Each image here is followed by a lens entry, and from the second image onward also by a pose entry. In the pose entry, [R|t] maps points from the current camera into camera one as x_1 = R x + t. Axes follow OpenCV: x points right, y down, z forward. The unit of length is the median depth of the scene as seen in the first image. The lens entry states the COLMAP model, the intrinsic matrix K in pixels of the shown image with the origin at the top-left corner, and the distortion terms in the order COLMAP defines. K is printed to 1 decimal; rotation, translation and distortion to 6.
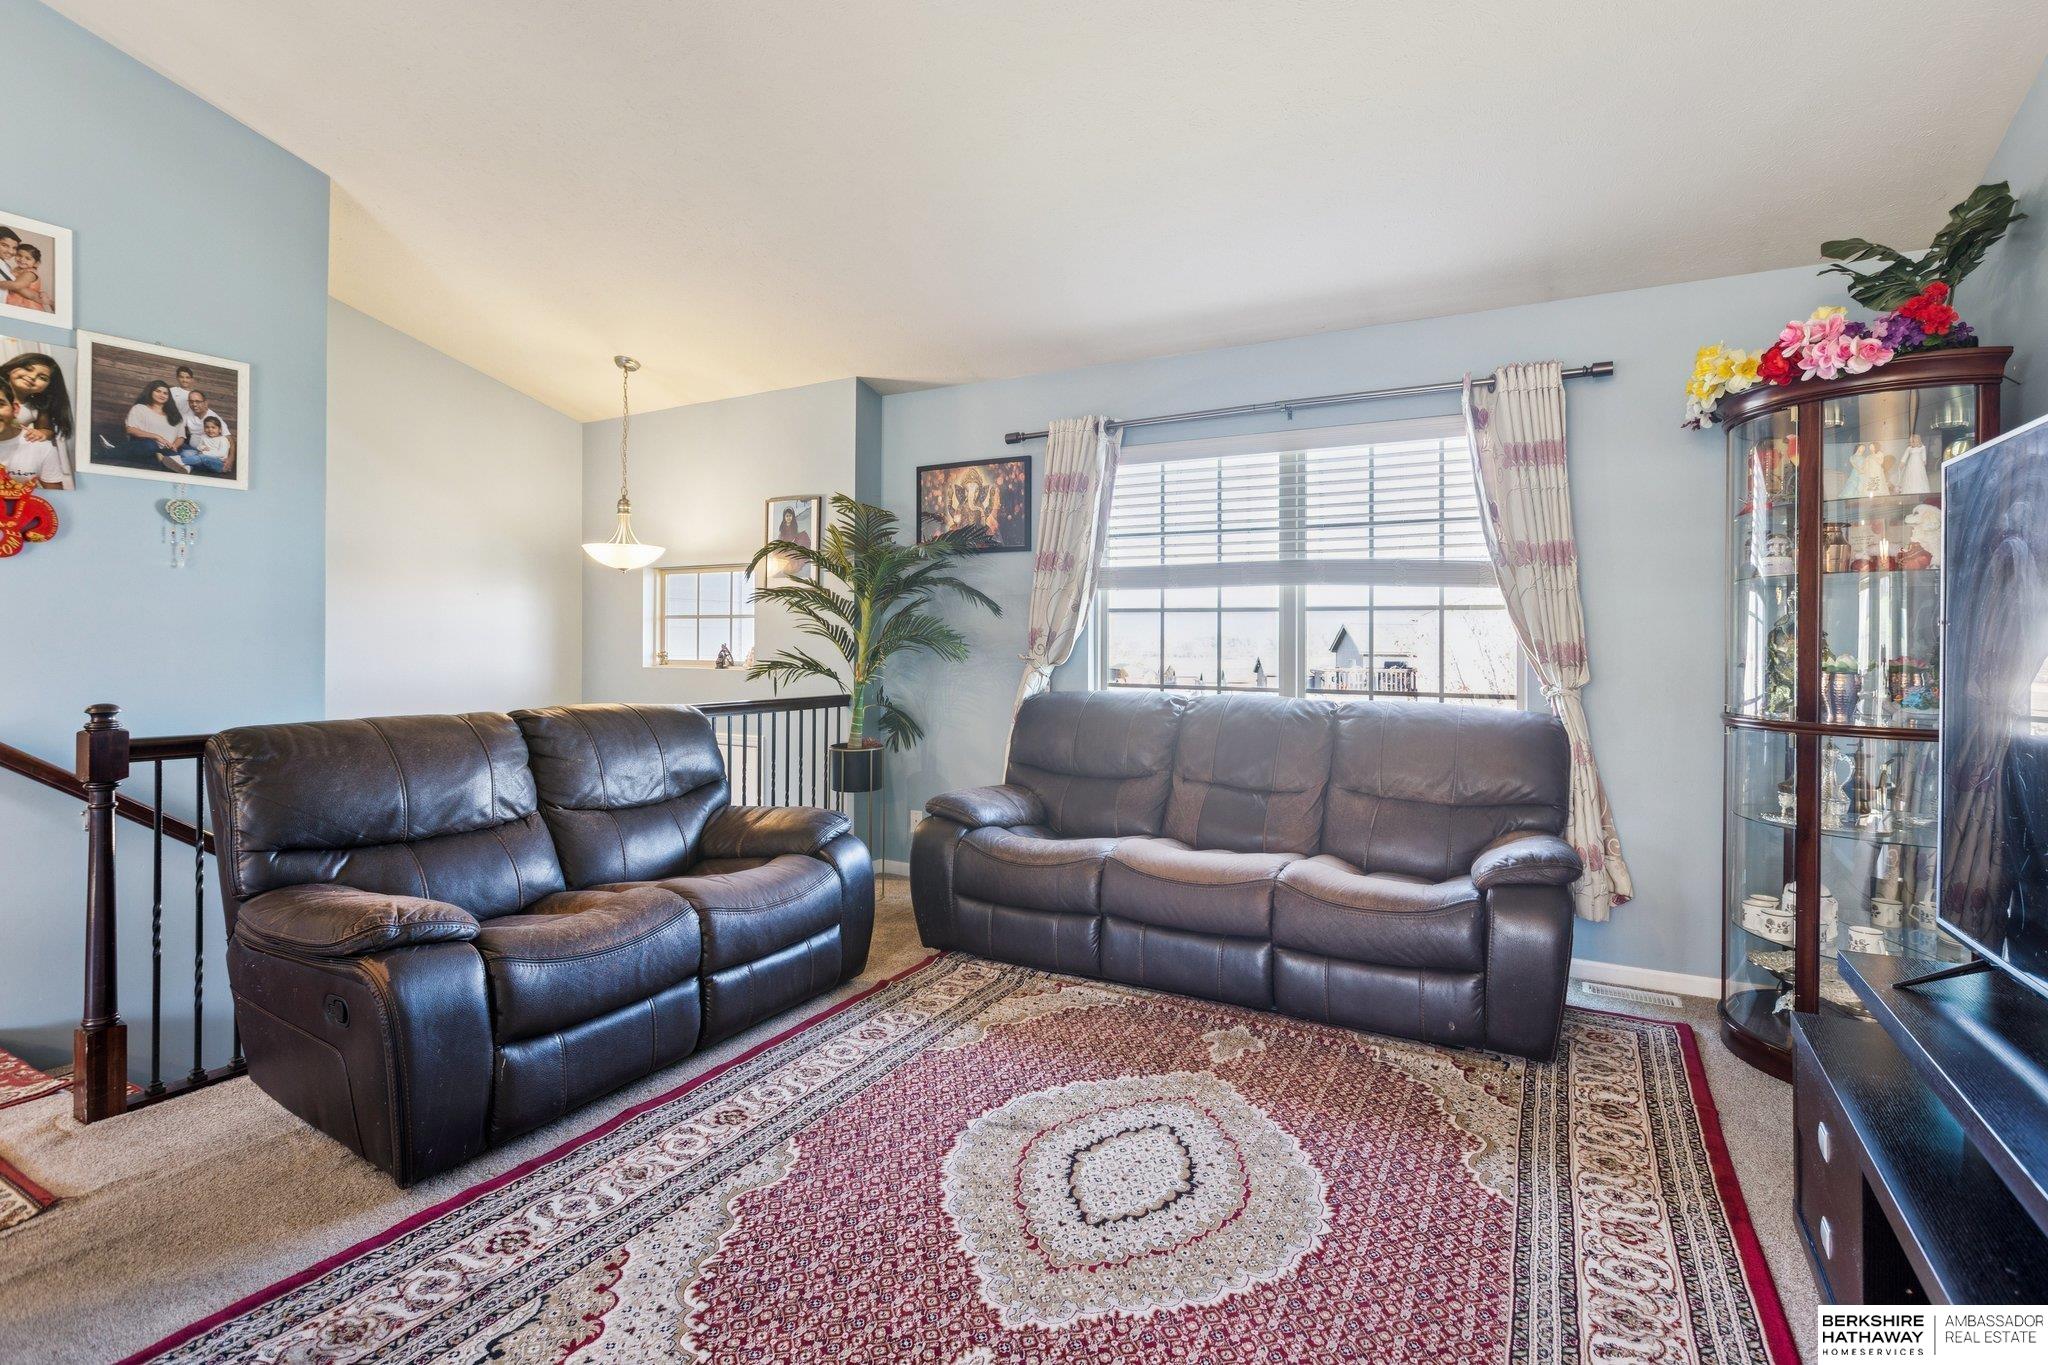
lens RADIAL K [[967.4, 0, 1045.3], [0, 967.4, 635.7], [0, 0, 1]] dist [-0.011908, 0.000772]
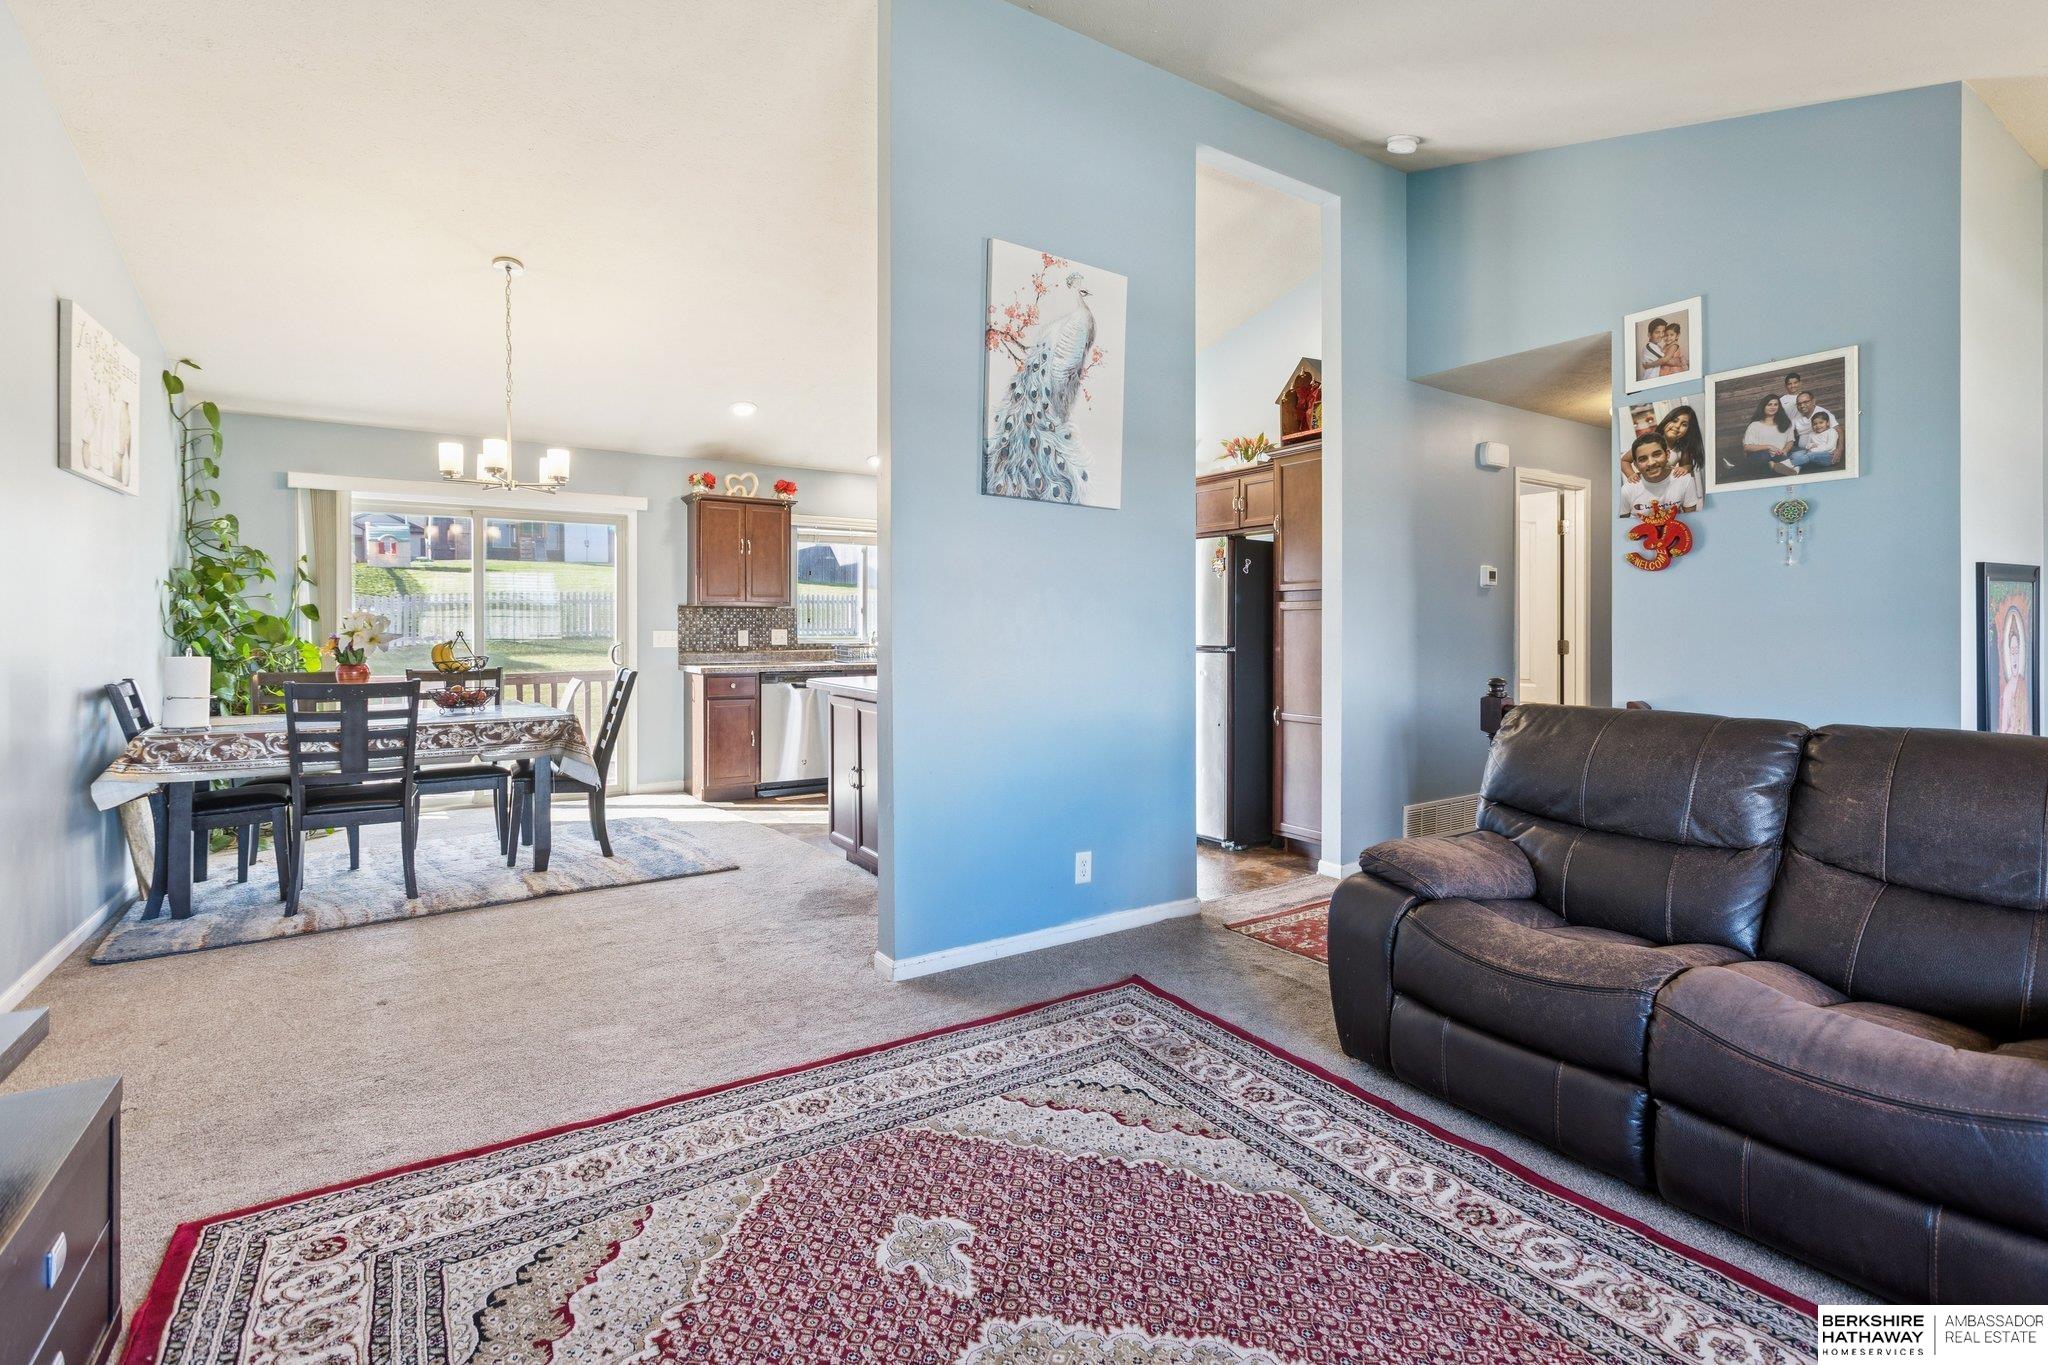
lens RADIAL K [[938.4, 0, 1036.0], [0, 938.4, 627.1], [0, 0, 1]] dist [0.001762, -0.000064]
pose [[-0.467628, -0.006246, -0.883904, 0.409465], [0.001138, 0.999970, -0.007668, 0.004680], [0.883925, -0.004591, -0.467606, 0.767168]]
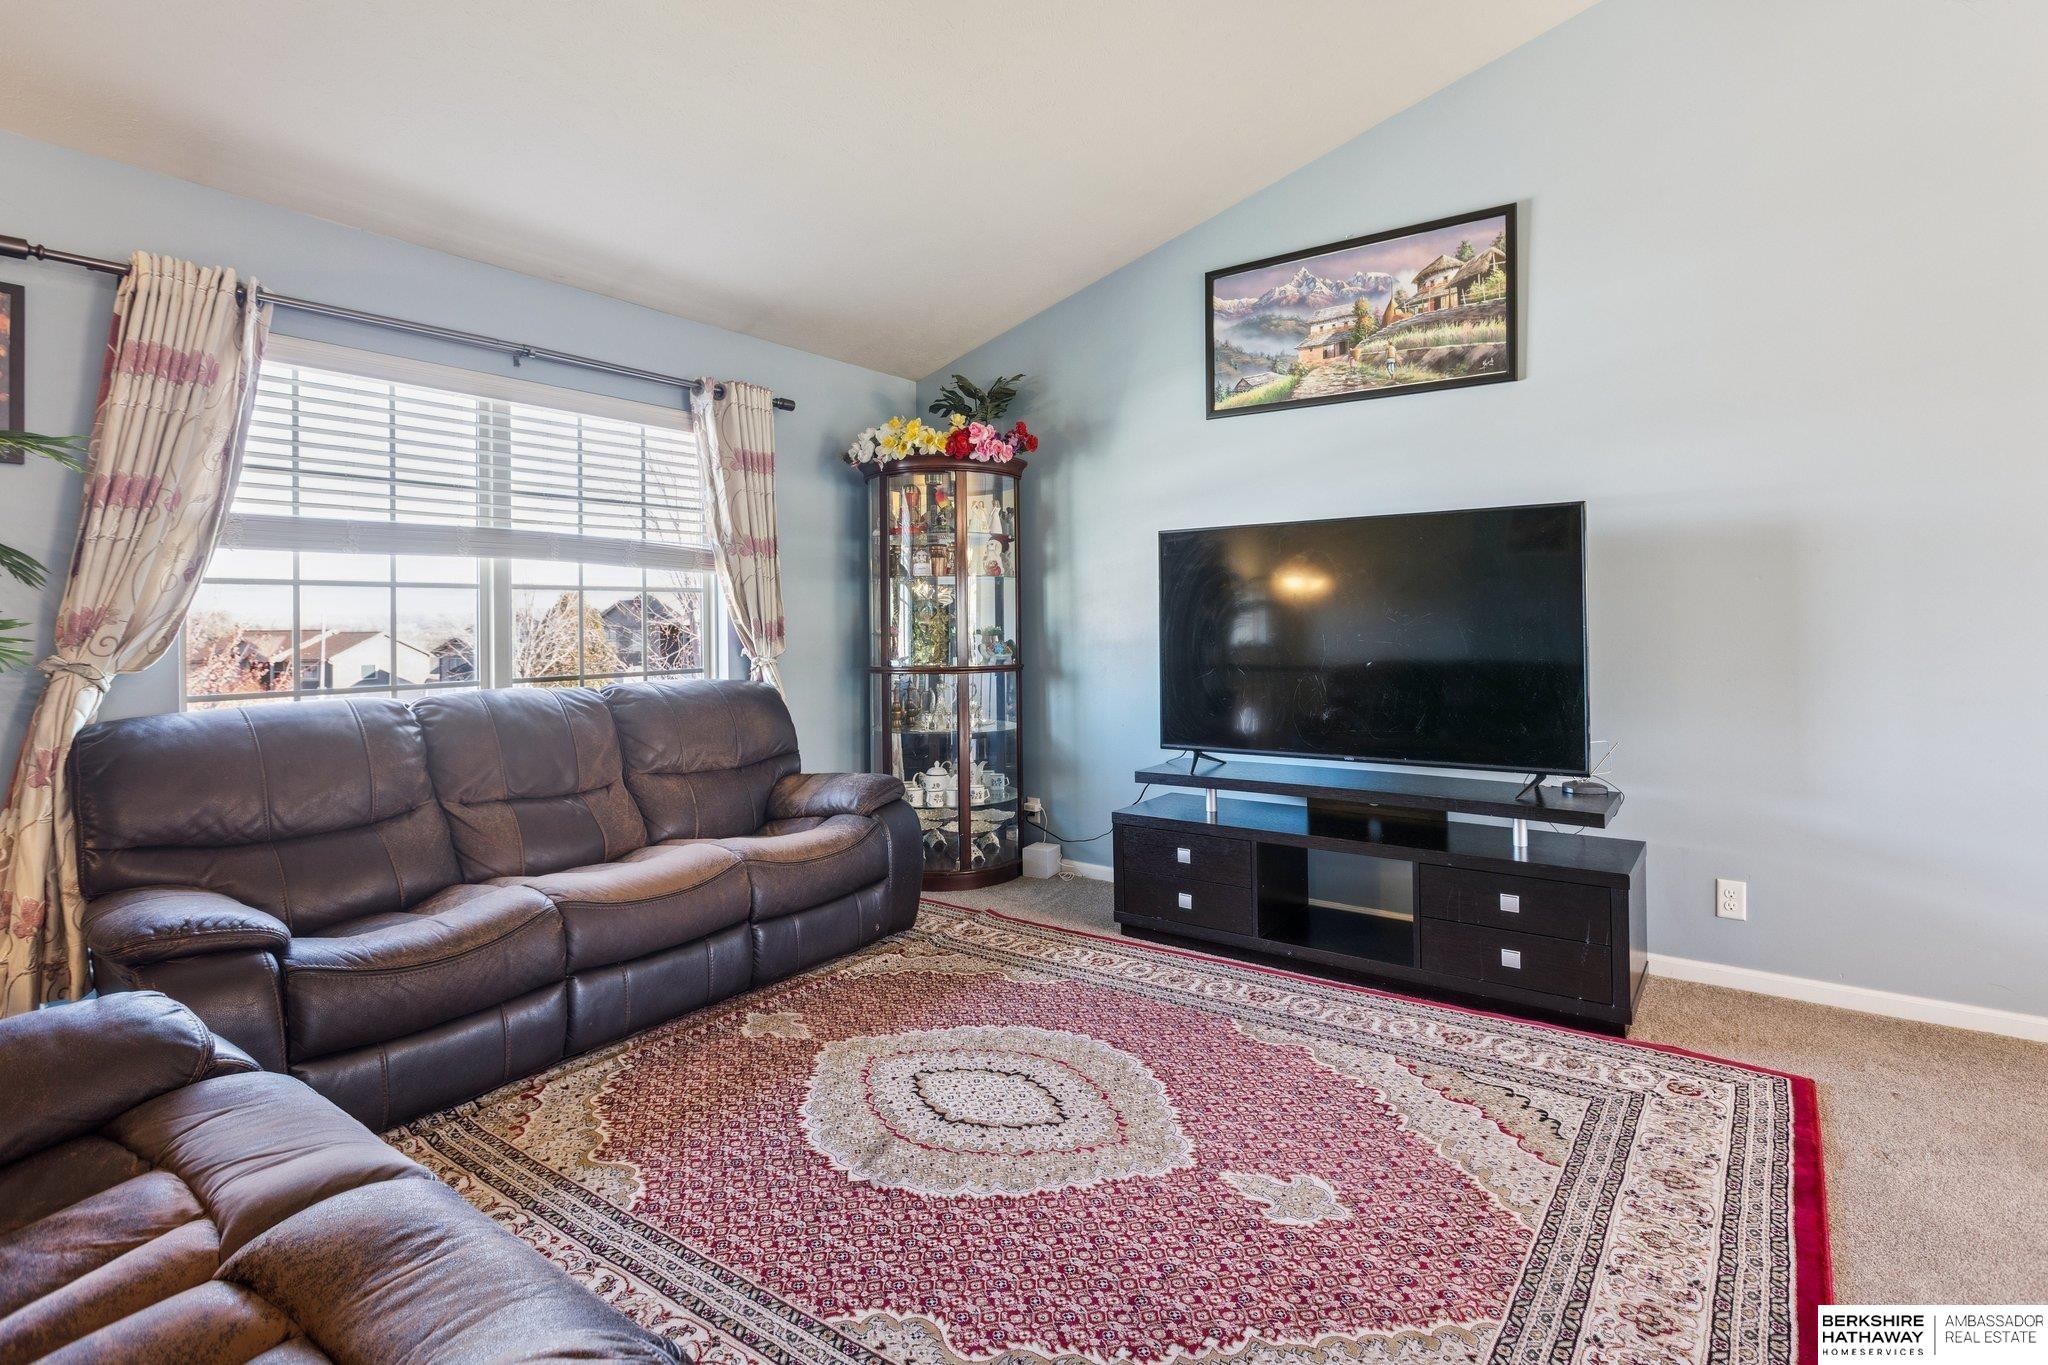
lens RADIAL K [[971.1, 0, 1048.2], [0, 971.1, 606.5], [0, 0, 1]] dist [-0.008407, 0.000331]
pose [[0.126615, 0.002129, 0.991950, -0.672617], [0.008572, 0.999958, -0.003240, -0.003062], [-0.991915, 0.008913, 0.126592, 0.522157]]
